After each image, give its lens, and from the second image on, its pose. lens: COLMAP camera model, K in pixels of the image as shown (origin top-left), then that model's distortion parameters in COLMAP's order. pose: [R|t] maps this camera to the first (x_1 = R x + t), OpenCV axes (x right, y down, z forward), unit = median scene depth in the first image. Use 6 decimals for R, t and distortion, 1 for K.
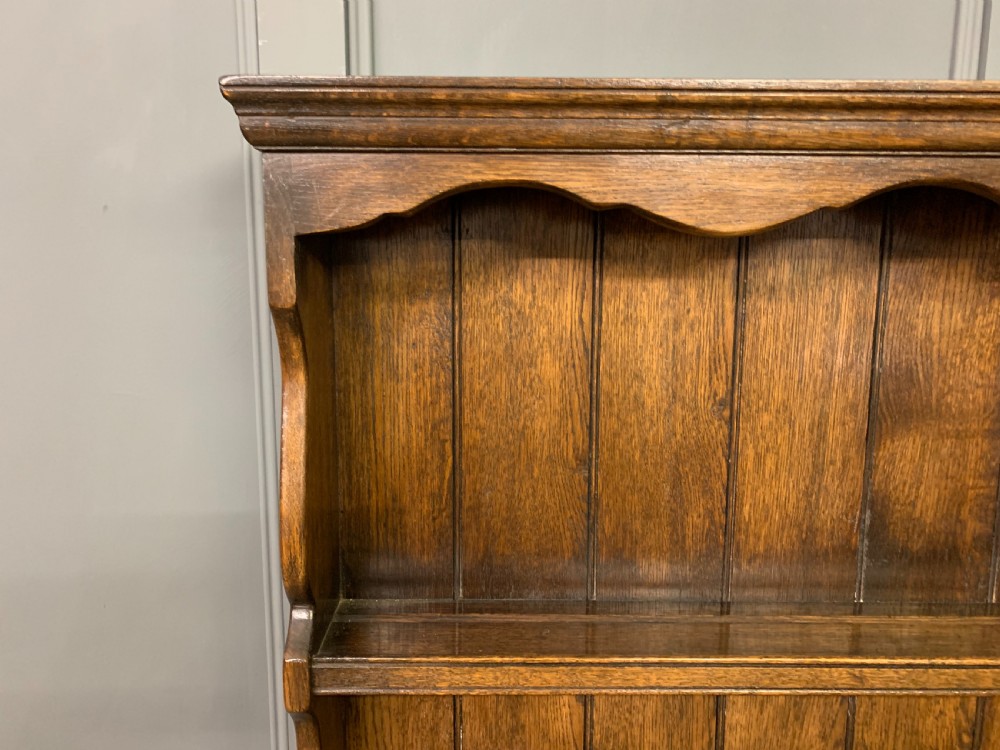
lens RADIAL K [[772.6, 0, 501.5], [0, 772.6, 374.3], [0, 0, 1]] dist [0.027111, -0.033582]
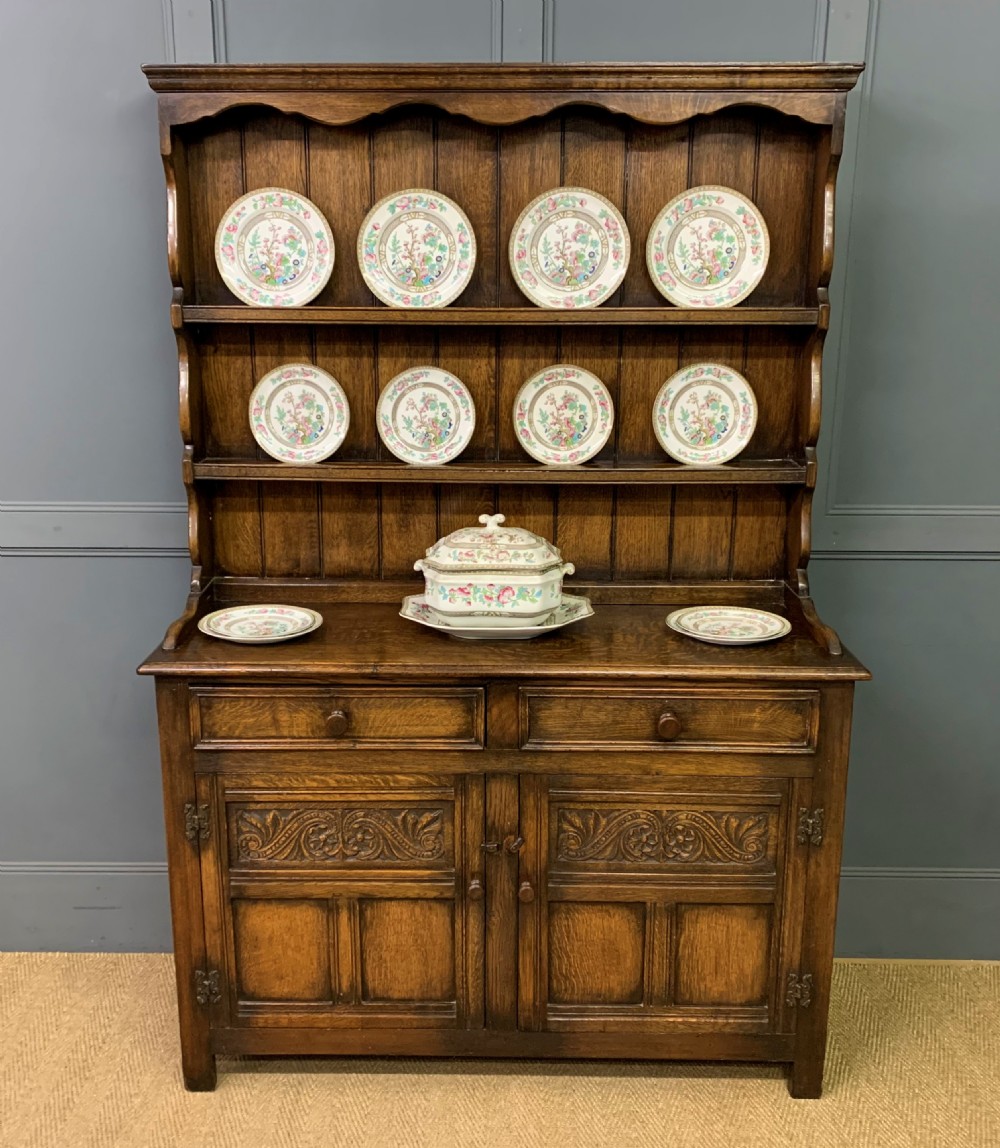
lens RADIAL K [[1220.8, 0, 462.5], [0, 1220.8, 590.9], [0, 0, 1]] dist [0.146630, -0.369455]
pose [[0.999414, 0.004184, -0.033969, 0.685773], [-0.000199, 0.993195, 0.116463, 0.706619], [0.034225, -0.116388, 0.992614, -2.605838]]
